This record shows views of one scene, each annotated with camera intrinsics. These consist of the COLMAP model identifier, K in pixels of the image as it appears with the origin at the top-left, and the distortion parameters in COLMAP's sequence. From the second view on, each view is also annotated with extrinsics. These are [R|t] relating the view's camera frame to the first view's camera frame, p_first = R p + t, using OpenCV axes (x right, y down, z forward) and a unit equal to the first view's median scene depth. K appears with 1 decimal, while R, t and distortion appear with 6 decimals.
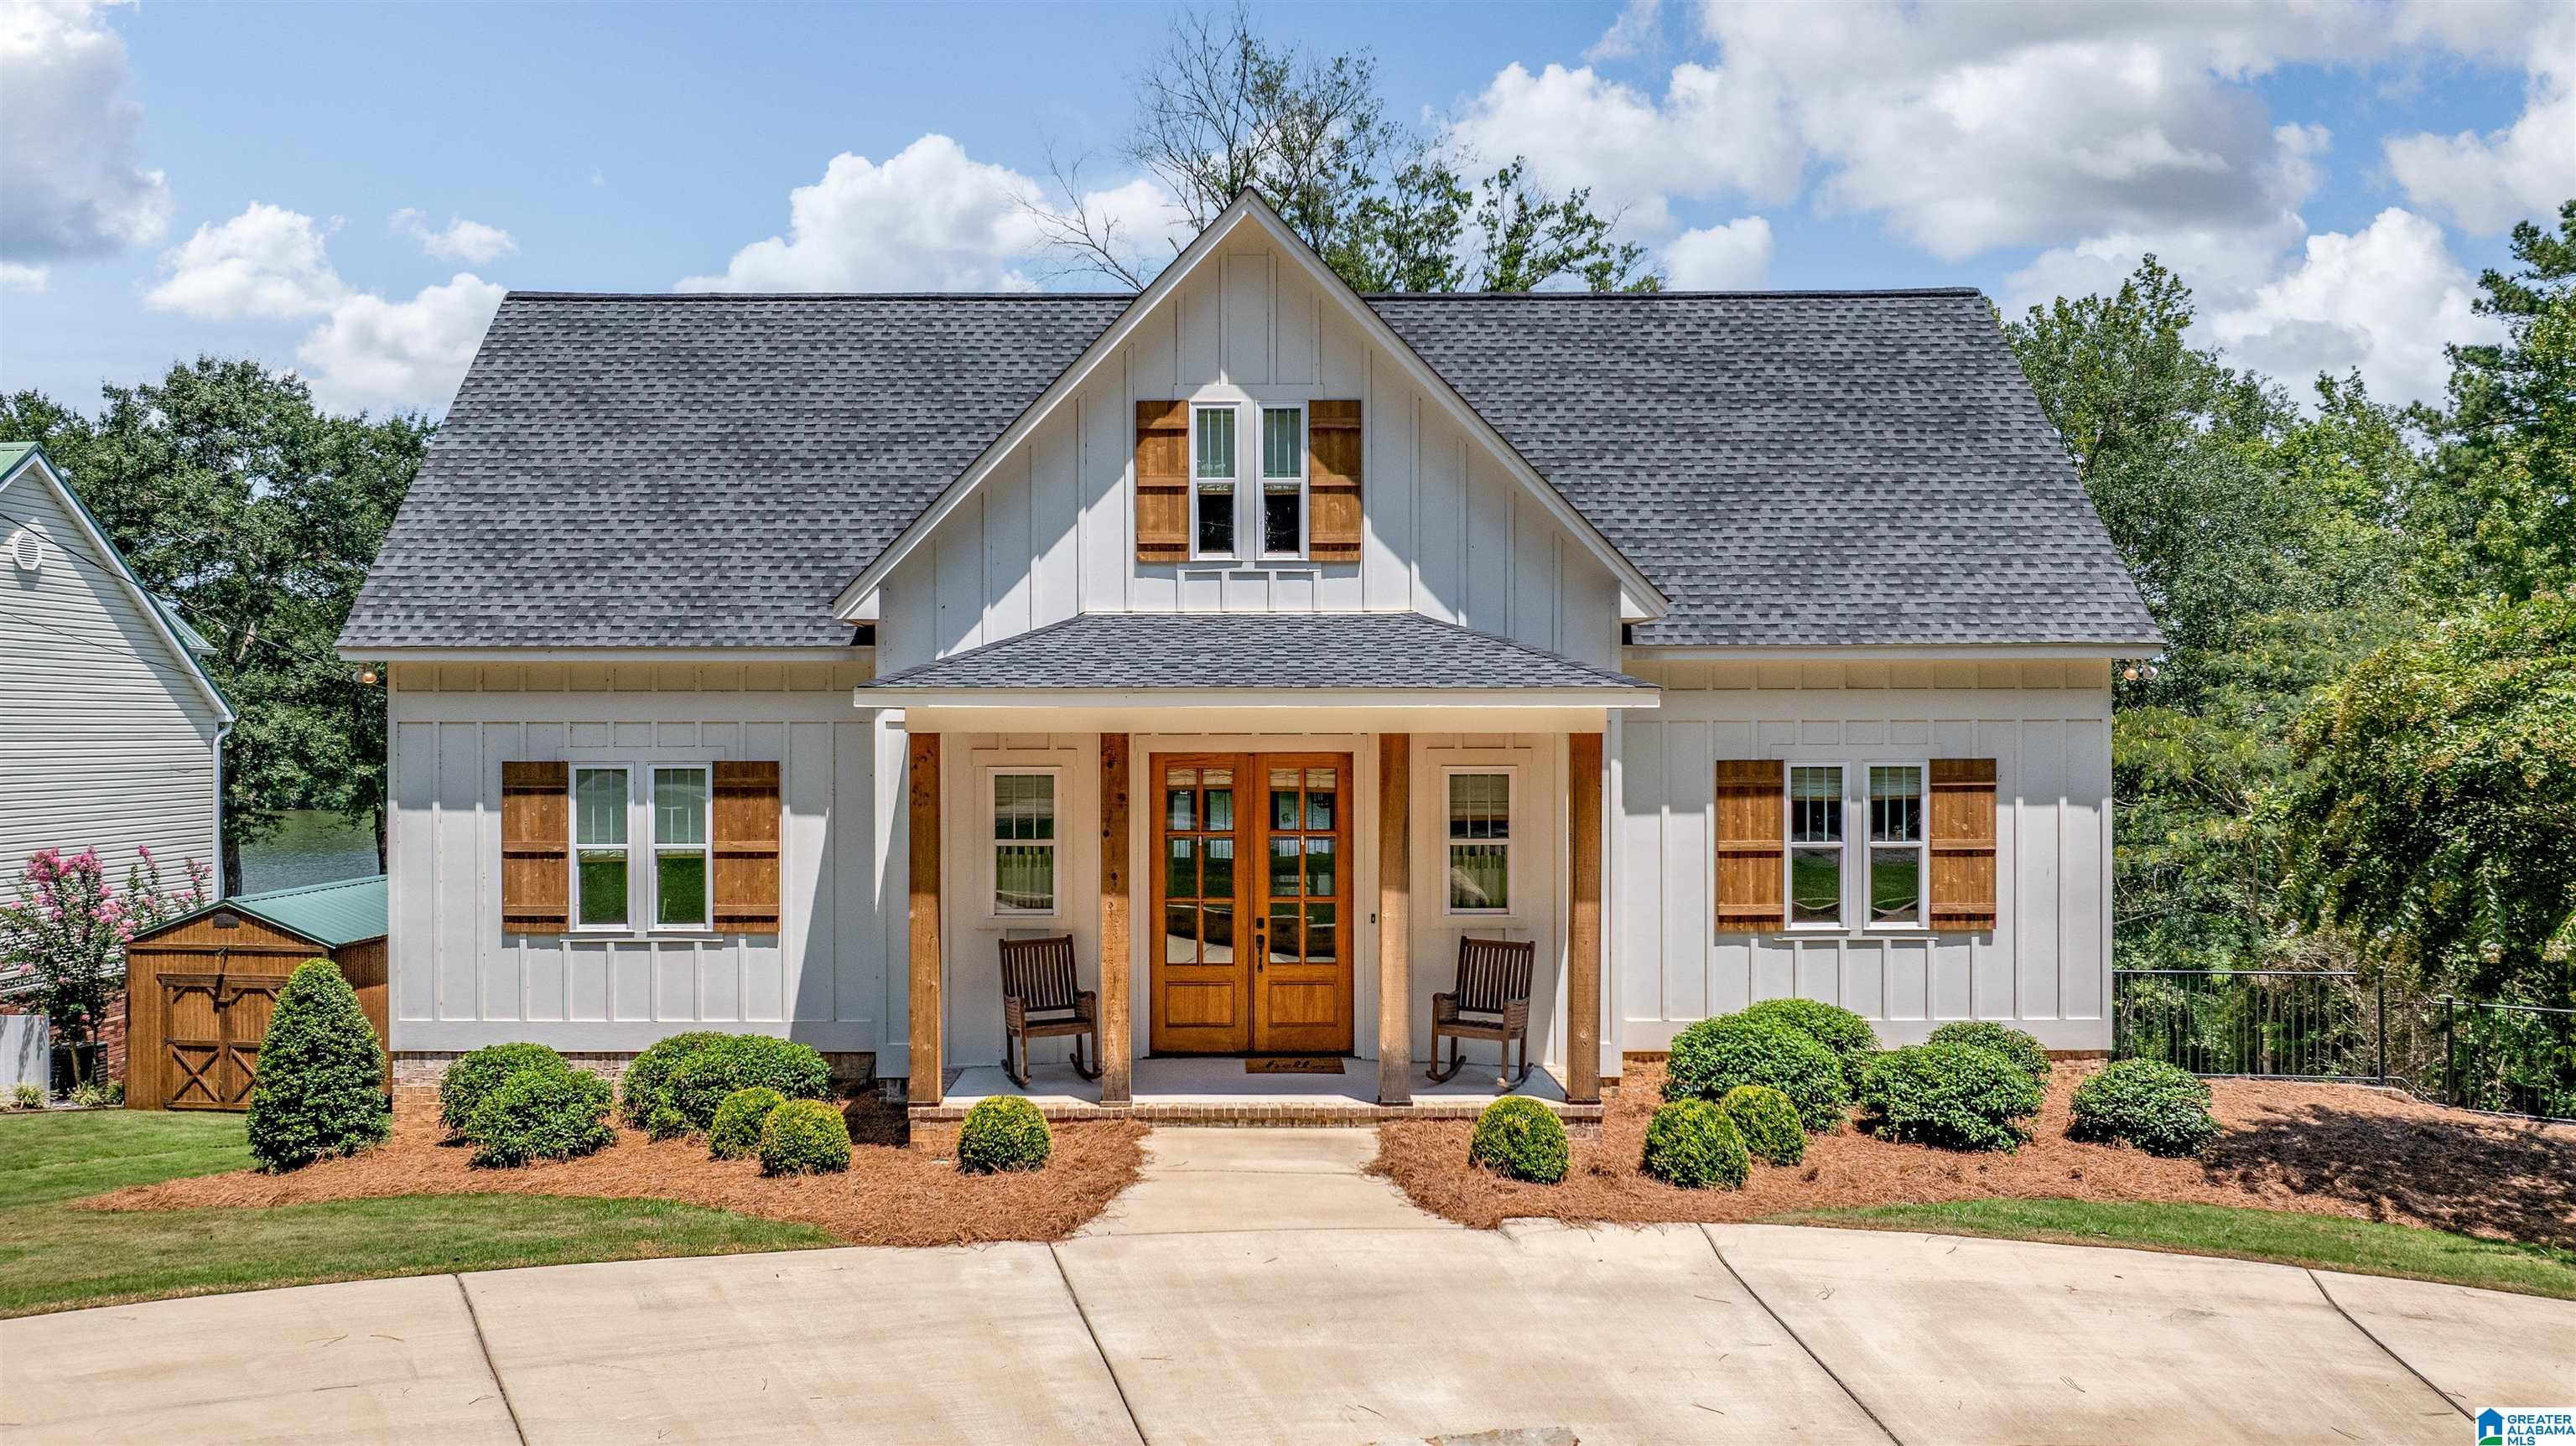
lens RADIAL K [[1838.5, 0, 1113.7], [0, 1838.5, 813.8], [0, 0, 1]] dist [-0.022820, 0.007054]
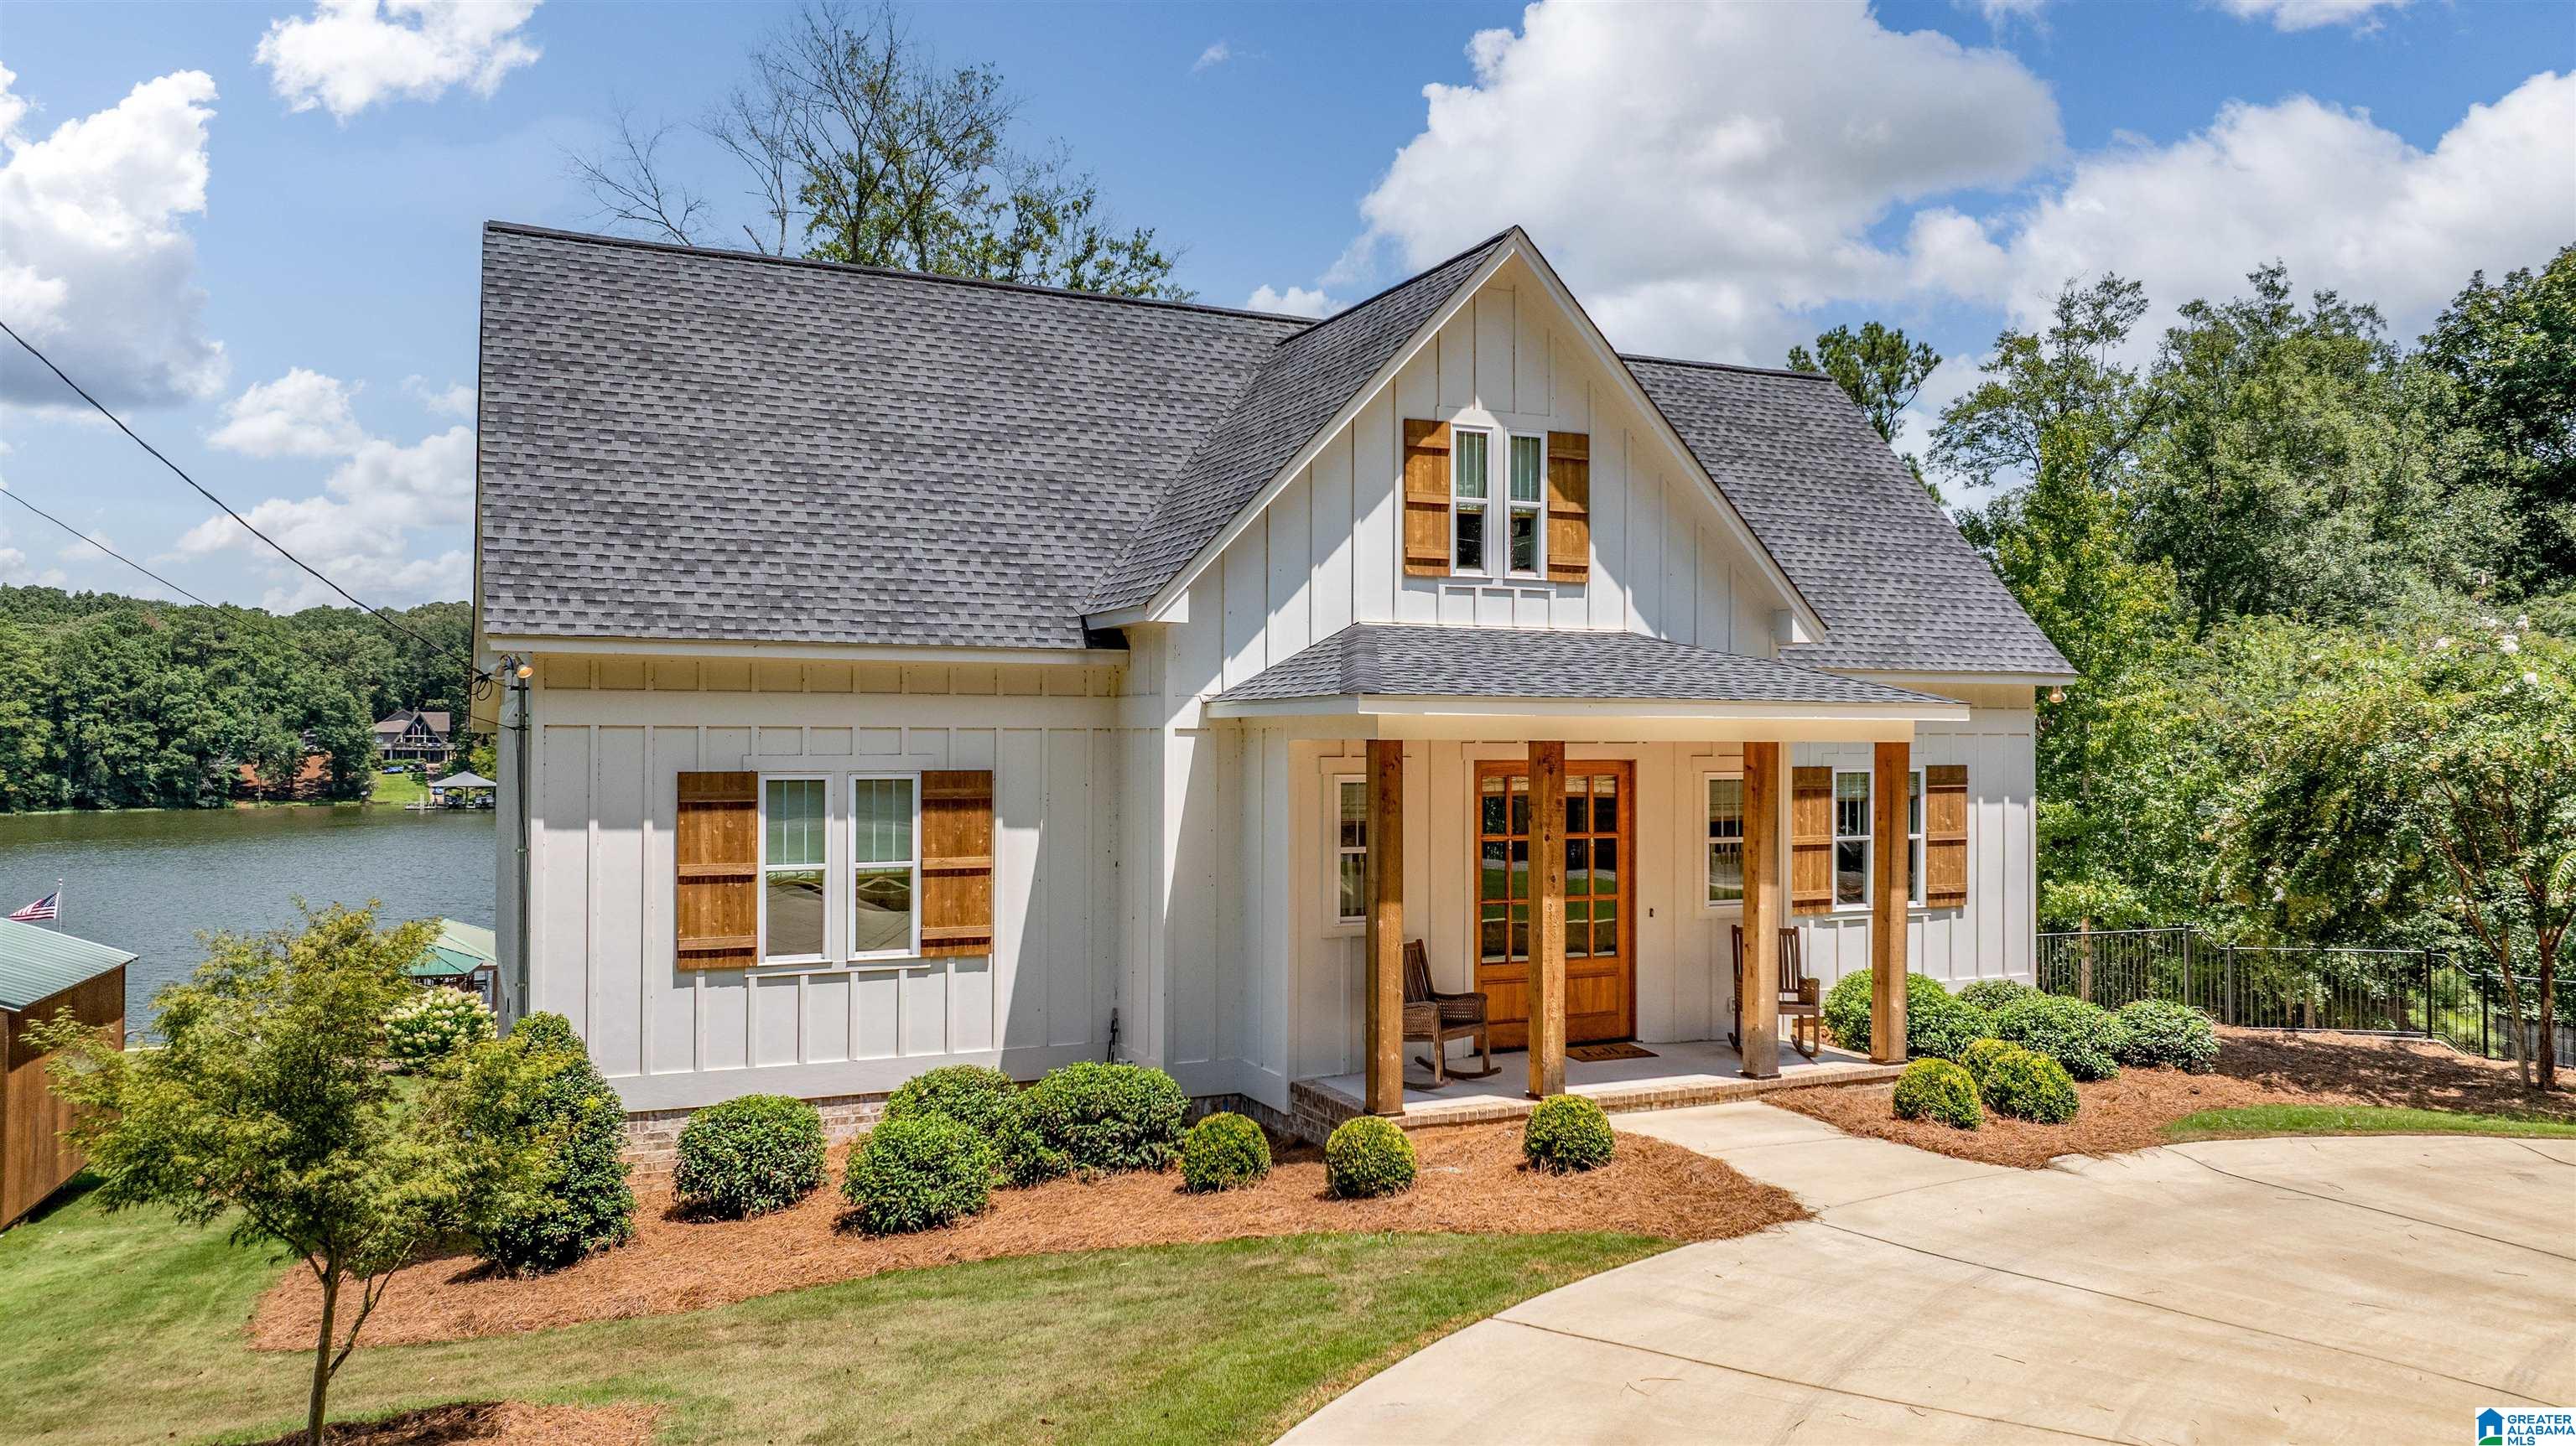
lens RADIAL K [[1838.5, 0, 1221.7], [0, 1838.5, 787.7], [0, 0, 1]] dist [-0.022820, 0.007054]
pose [[0.900005, -0.007302, 0.435818, -0.526519], [0.016035, 0.999738, -0.016364, -0.003104], [-0.435584, 0.021717, 0.899886, 0.123227]]
